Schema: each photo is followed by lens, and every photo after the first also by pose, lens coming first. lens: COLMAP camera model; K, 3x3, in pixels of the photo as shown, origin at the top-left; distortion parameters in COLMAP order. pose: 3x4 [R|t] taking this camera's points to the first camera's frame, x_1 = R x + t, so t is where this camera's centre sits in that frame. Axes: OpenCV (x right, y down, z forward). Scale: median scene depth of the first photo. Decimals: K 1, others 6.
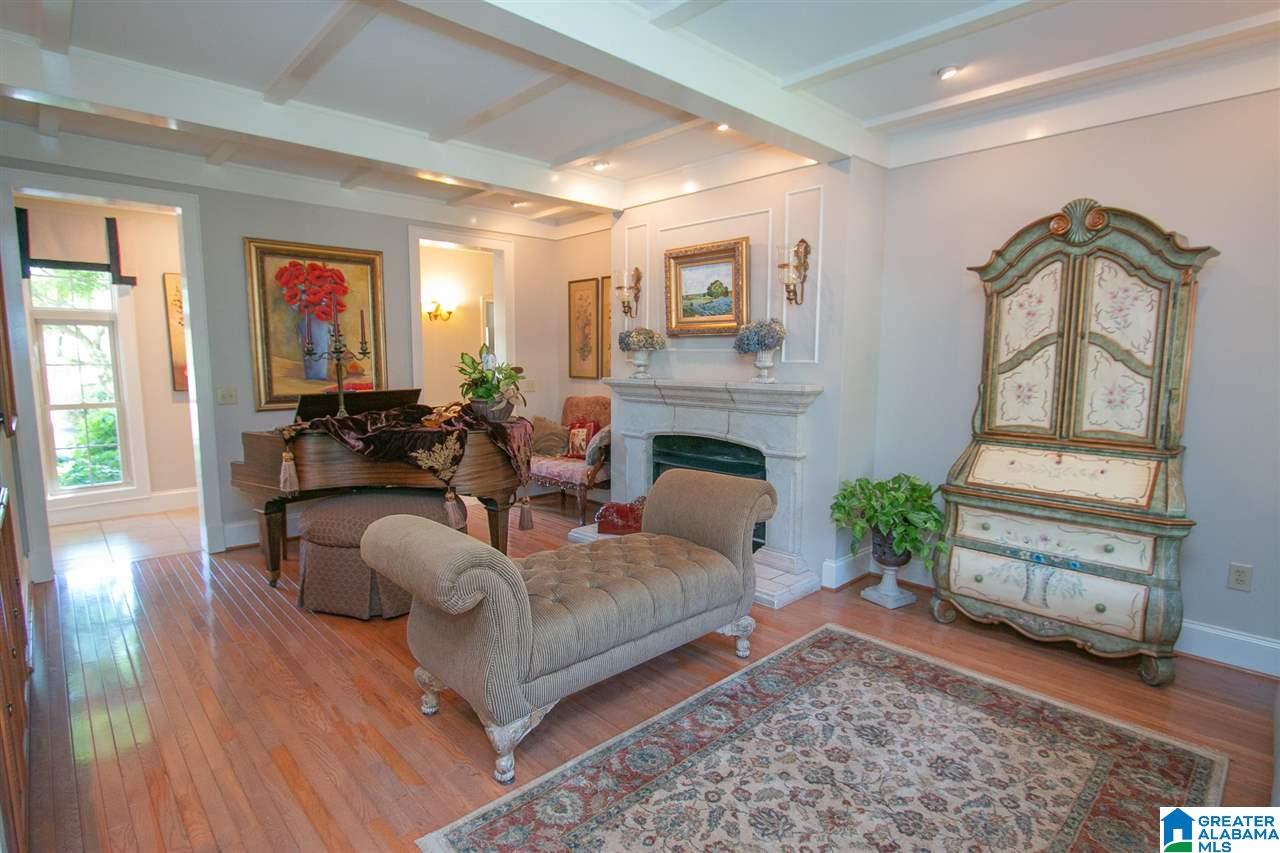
lens RADIAL K [[648.6, 0, 633.0], [0, 648.6, 432.6], [0, 0, 1]] dist [-0.012814, 0.000075]
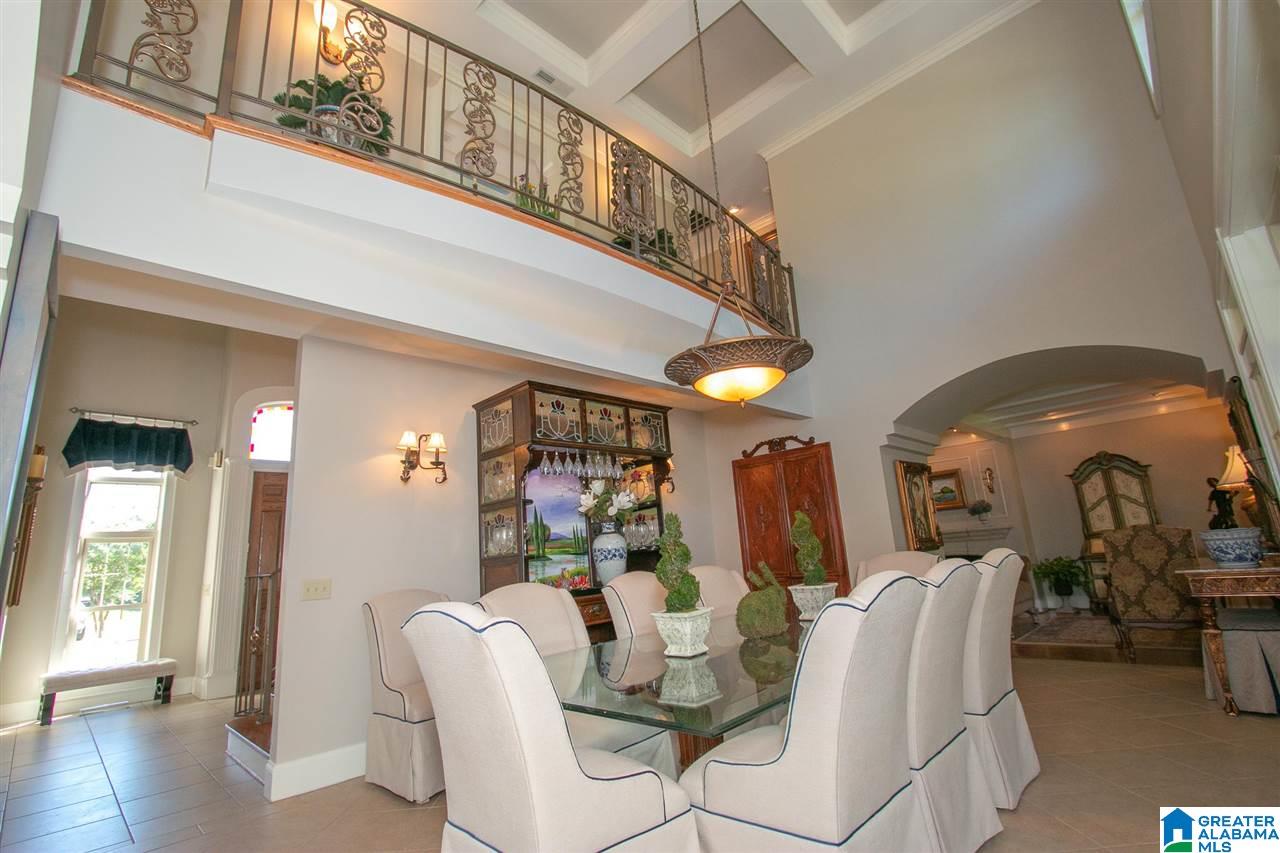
lens RADIAL K [[585.1, 0, 635.4], [0, 585.1, 421.3], [0, 0, 1]] dist [-0.019584, 0.003463]
pose [[0.996469, -0.065963, 0.051938, -1.482223], [0.079701, 0.937685, -0.338224, 0.229386], [-0.026391, 0.341169, 0.939631, -1.413773]]
